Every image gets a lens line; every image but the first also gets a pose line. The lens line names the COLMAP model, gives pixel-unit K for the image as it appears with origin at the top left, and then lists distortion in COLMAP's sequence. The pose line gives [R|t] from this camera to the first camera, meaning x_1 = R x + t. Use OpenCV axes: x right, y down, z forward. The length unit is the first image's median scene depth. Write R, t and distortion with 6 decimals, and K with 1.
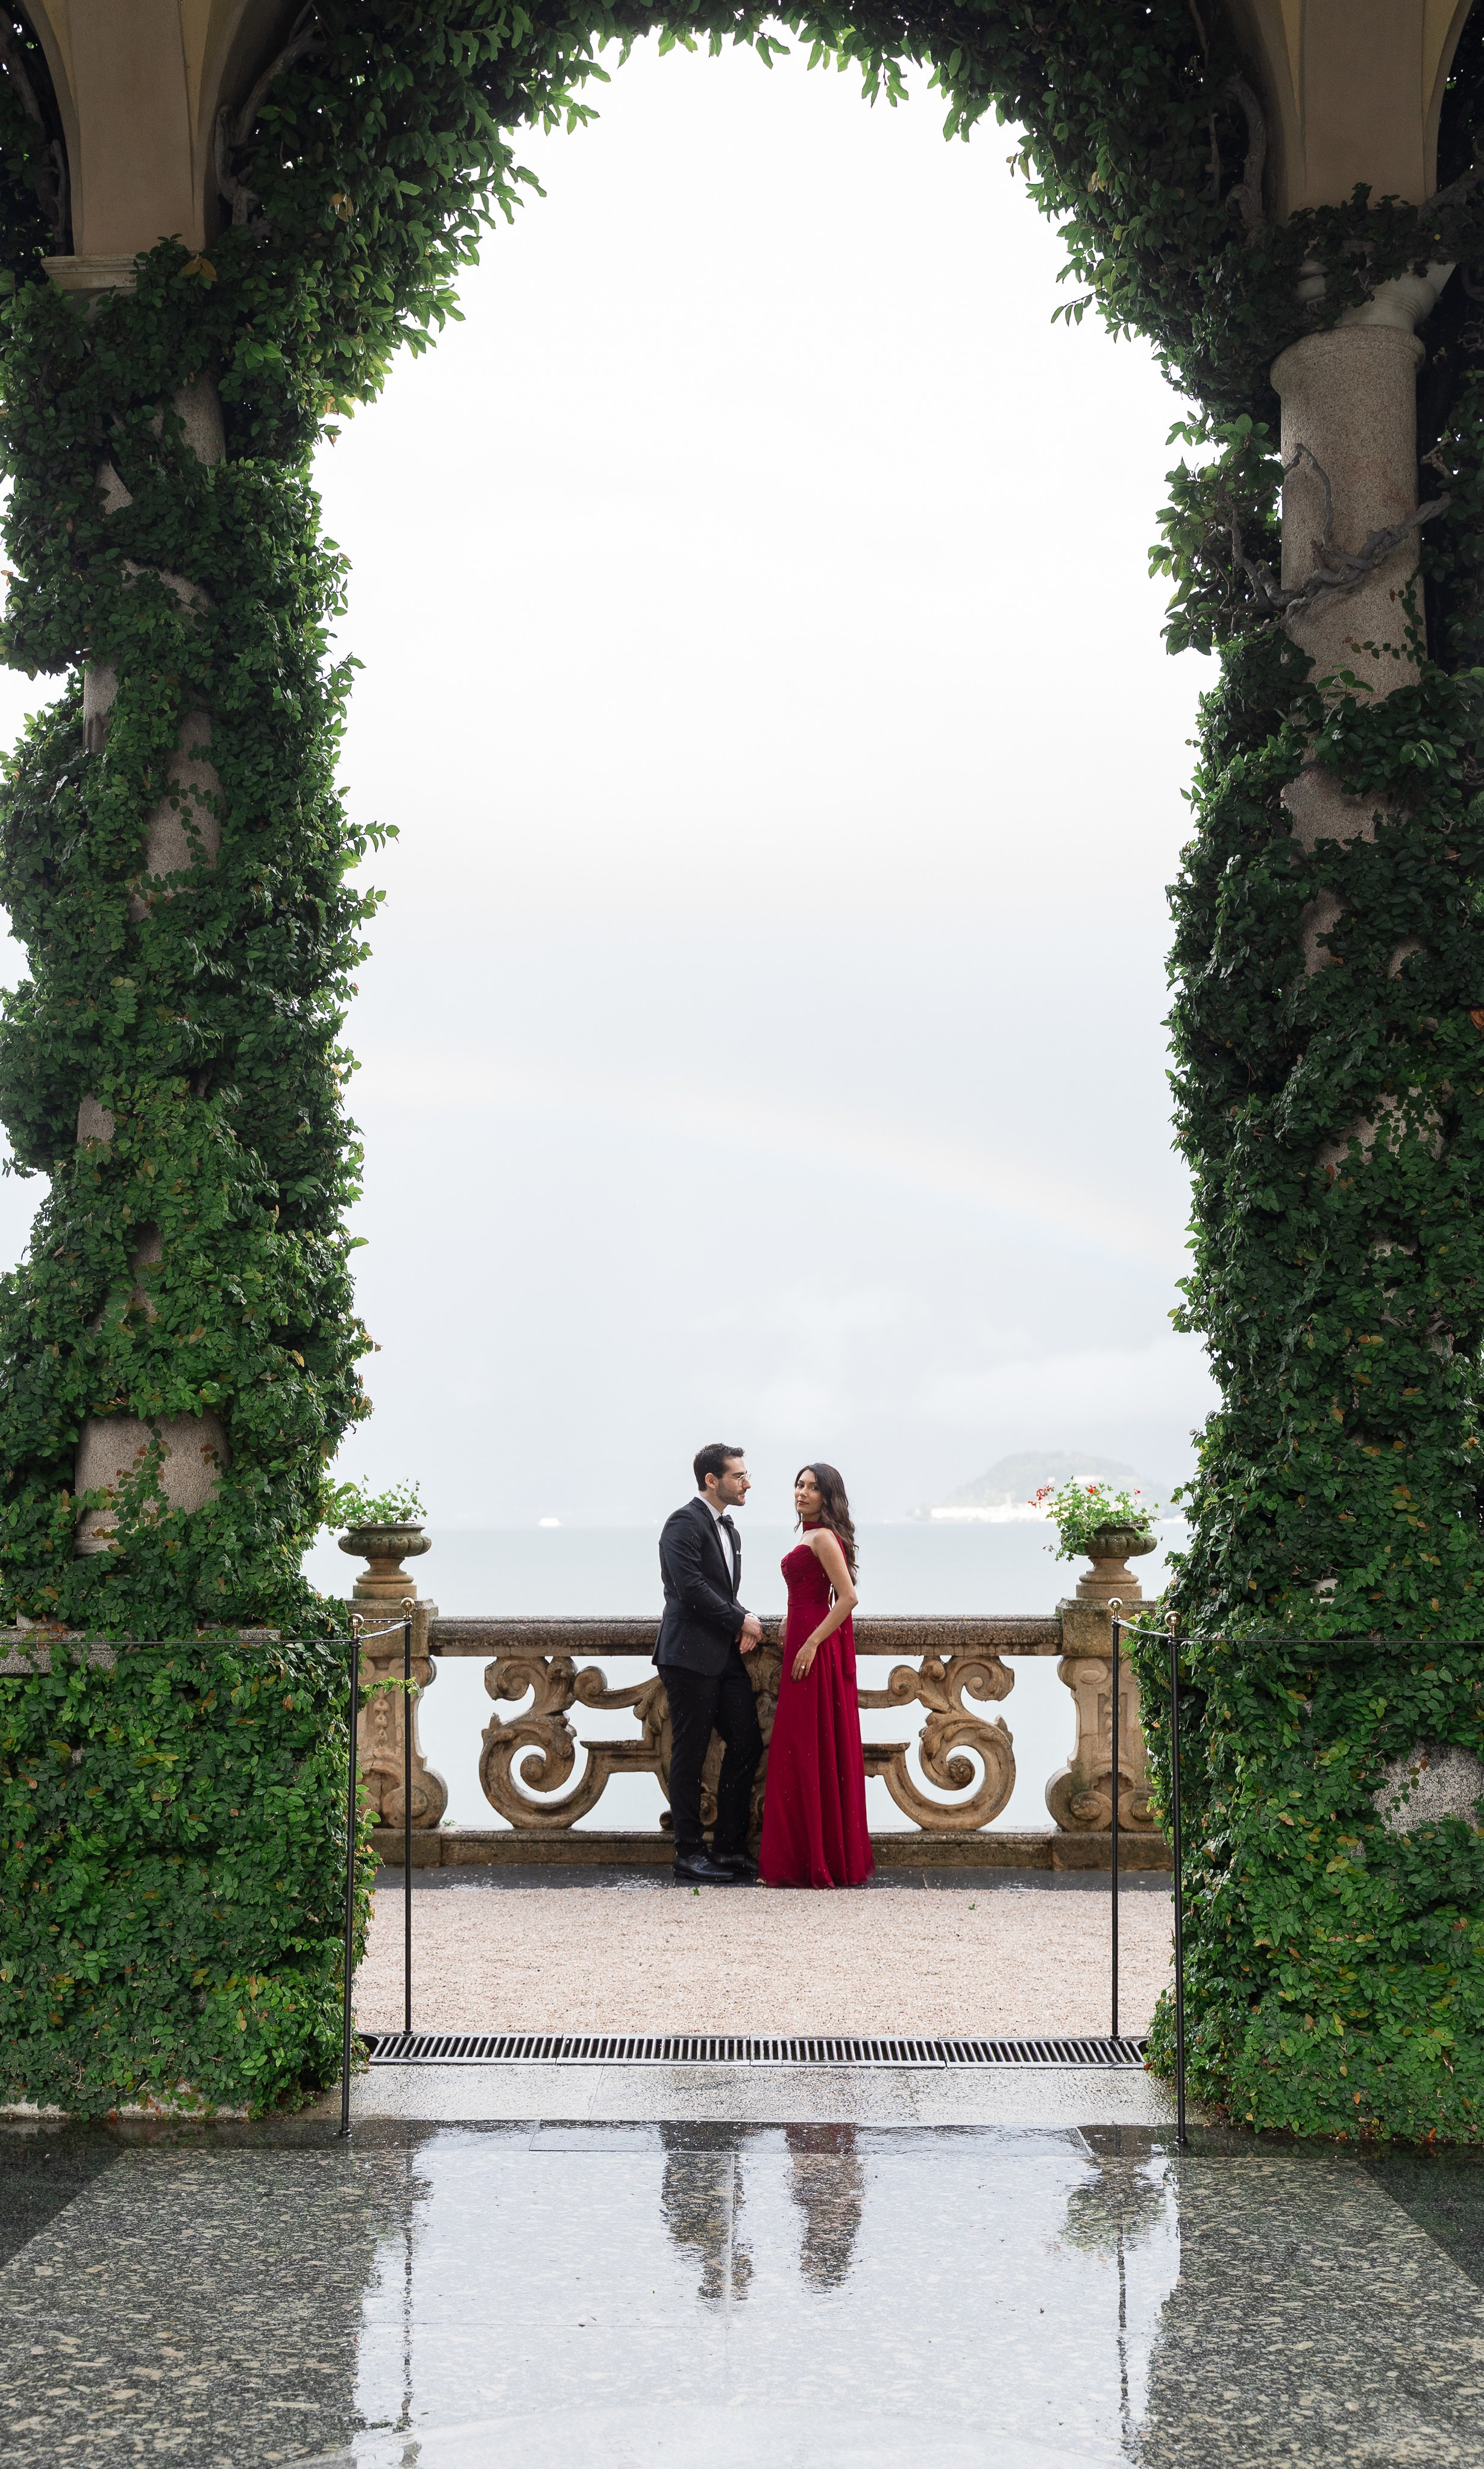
lens RADIAL K [[2896.3, 0, 609.0], [0, 2896.3, 1400.0], [0, 0, 1]] dist [-0.016341, -0.015268]
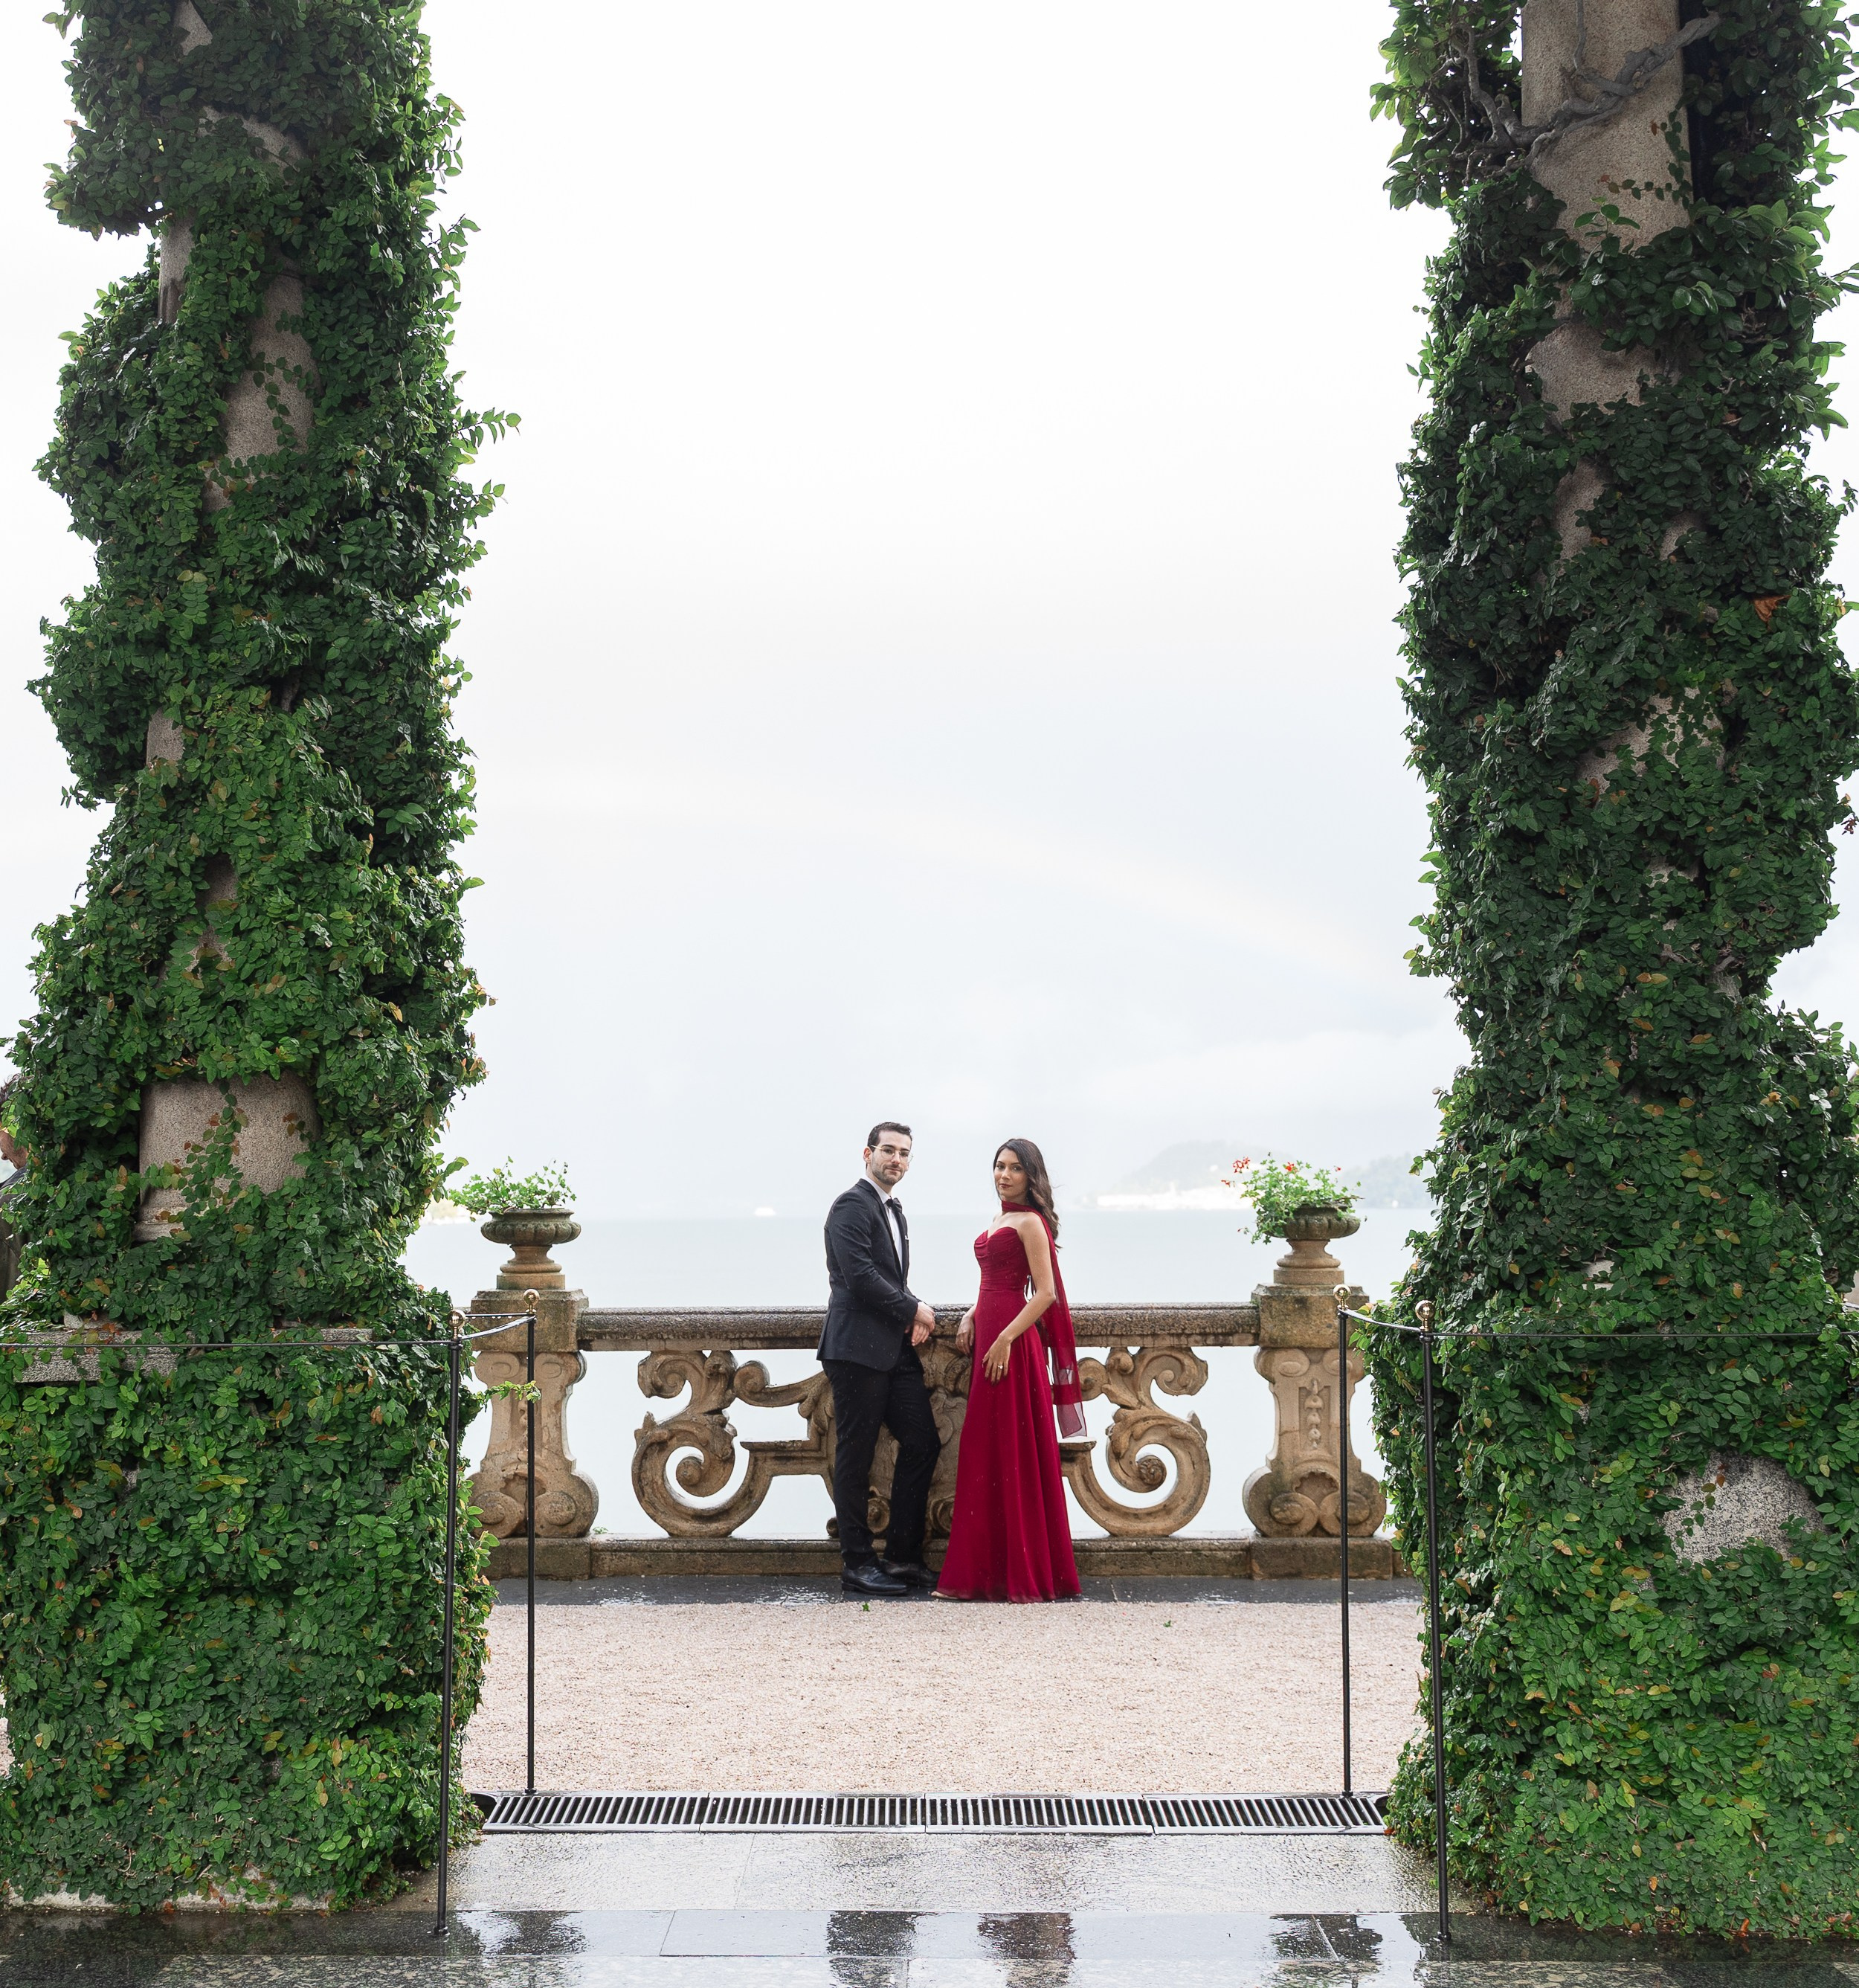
lens RADIAL K [[2630.8, 0, 826.8], [0, 2630.8, 1031.0], [0, 0, 1]] dist [-0.004884, -0.031887]
pose [[0.999903, -0.004701, 0.013140, 0.009700], [0.005065, 0.999601, -0.027787, 0.013221], [-0.013004, 0.027851, 0.999528, 0.206829]]
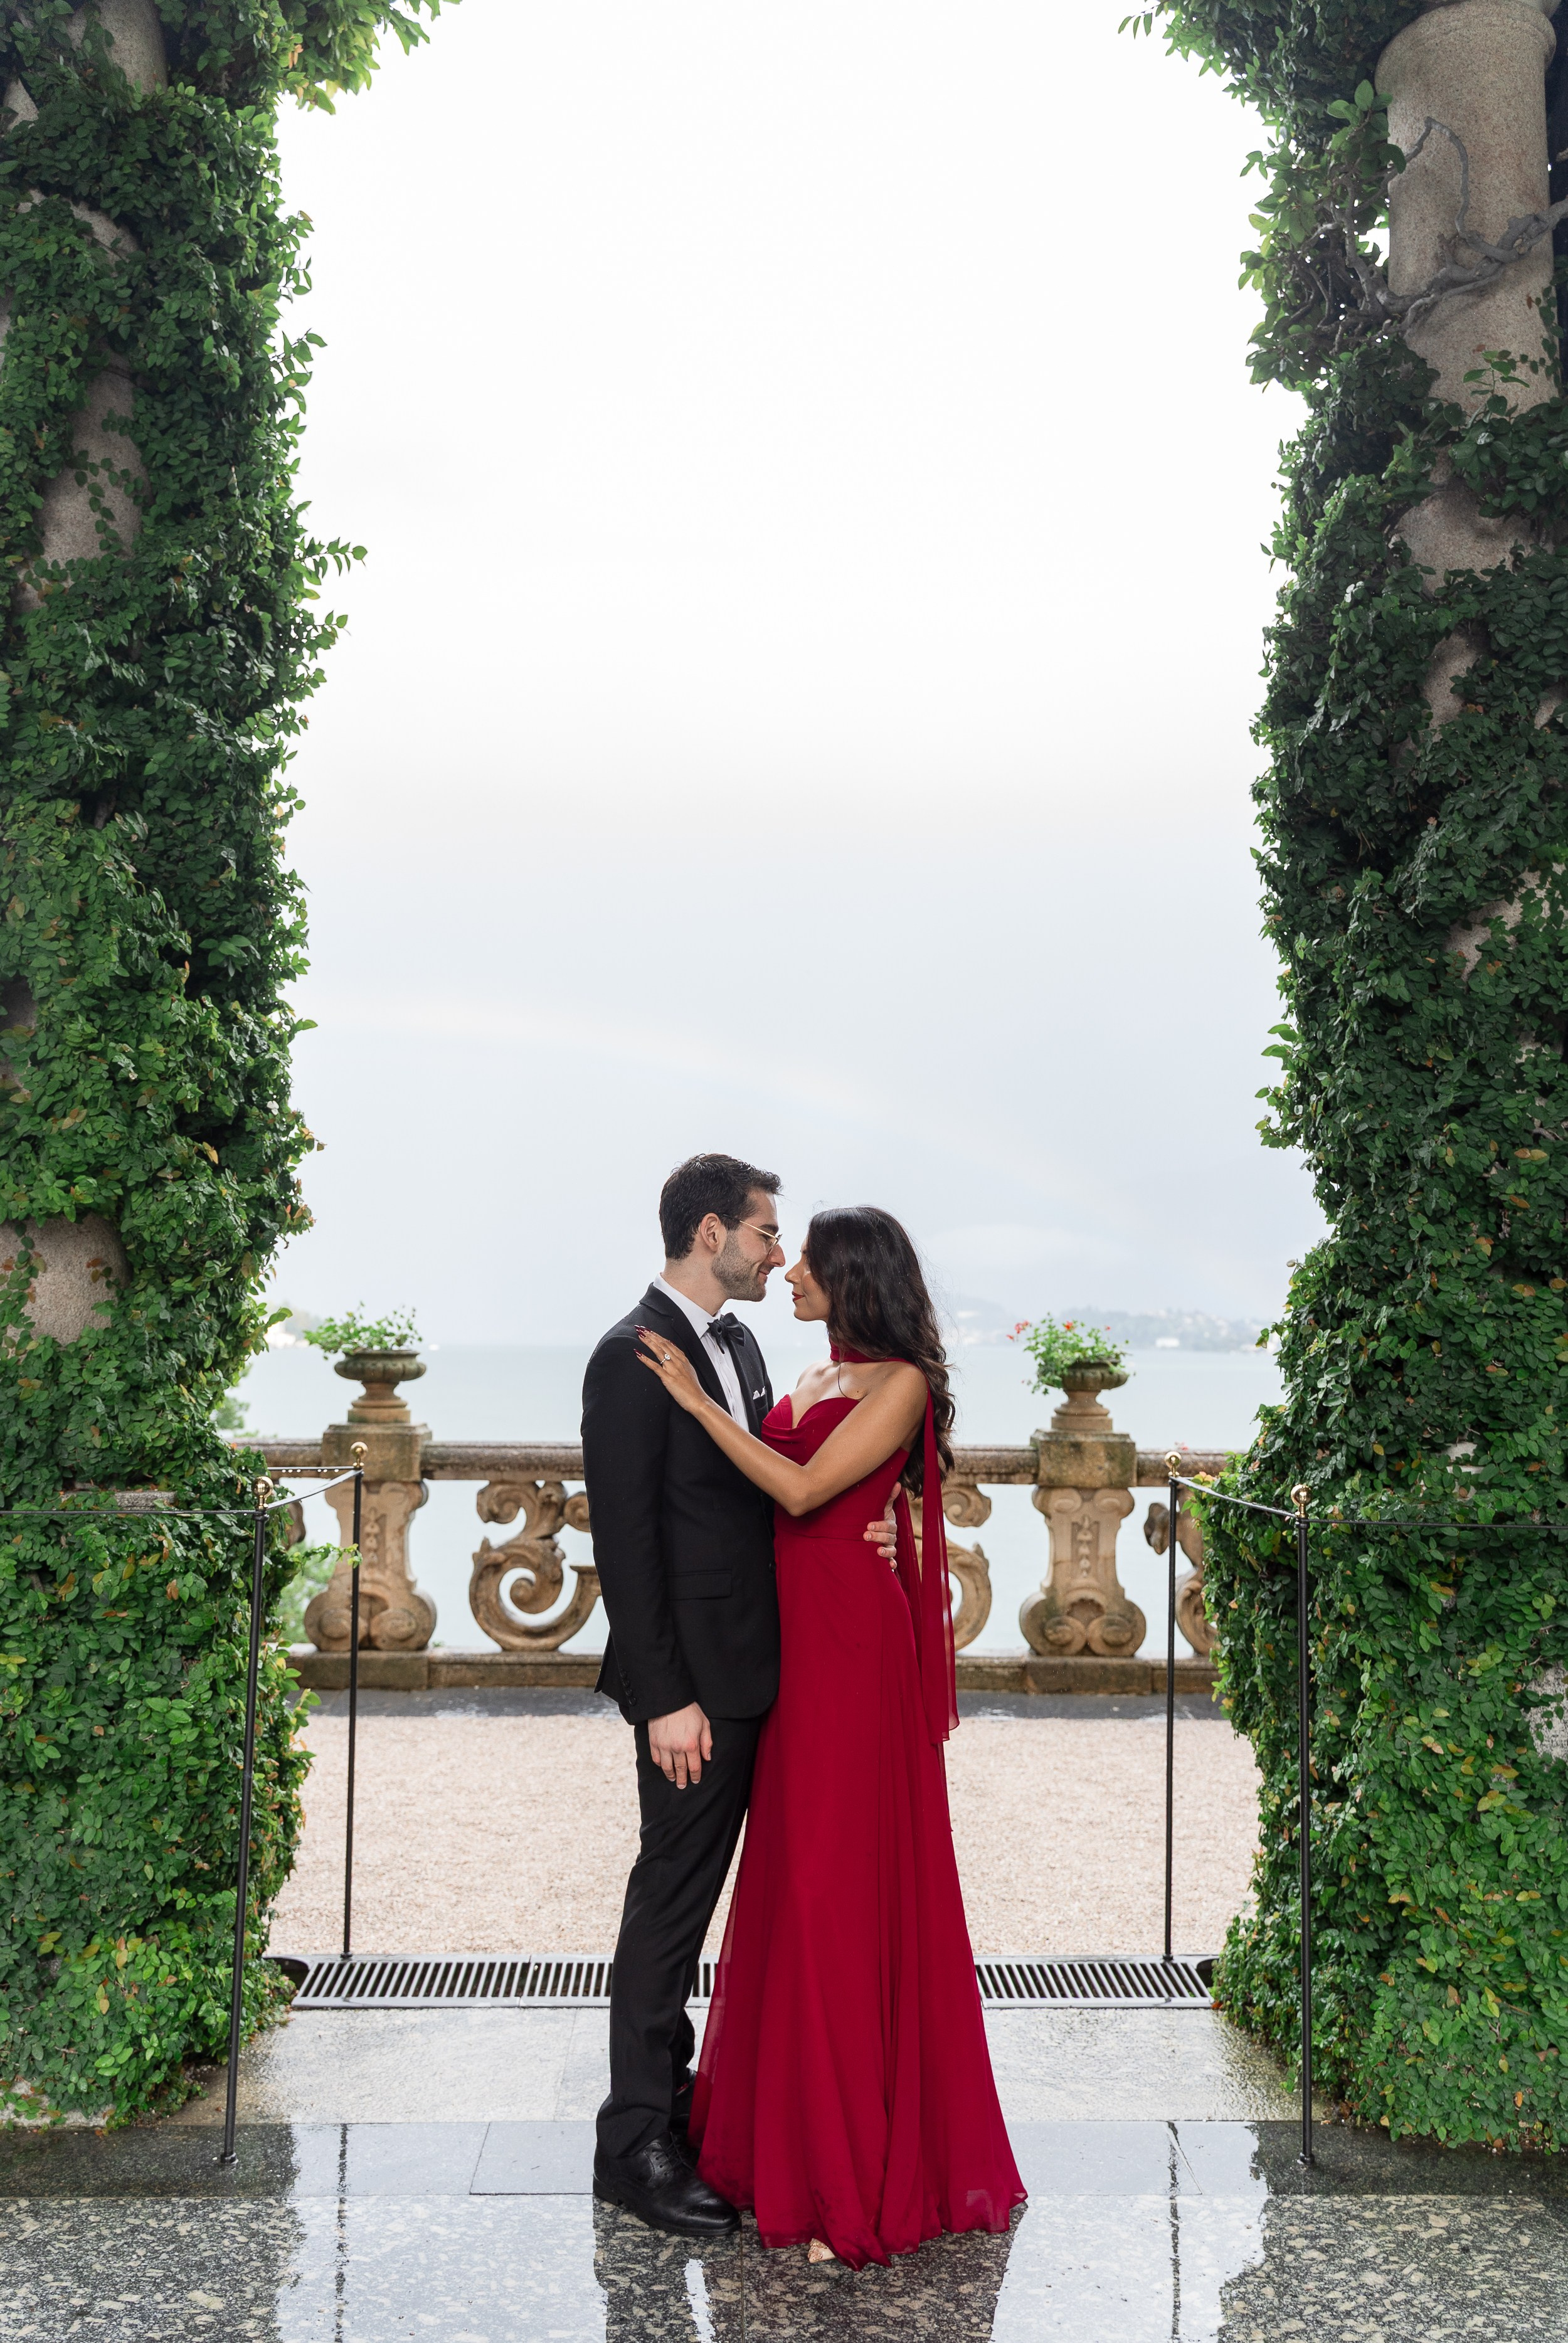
lens RADIAL K [[1901.7, 0, 840.5], [0, 1901.7, 1237.5], [0, 0, 1]] dist [-0.002424, -0.004203]
pose [[0.992839, 0.020310, 0.117718, 0.004928], [-0.019019, 0.999746, -0.012080, 0.011709], [-0.117933, 0.009754, 0.992974, 0.433657]]
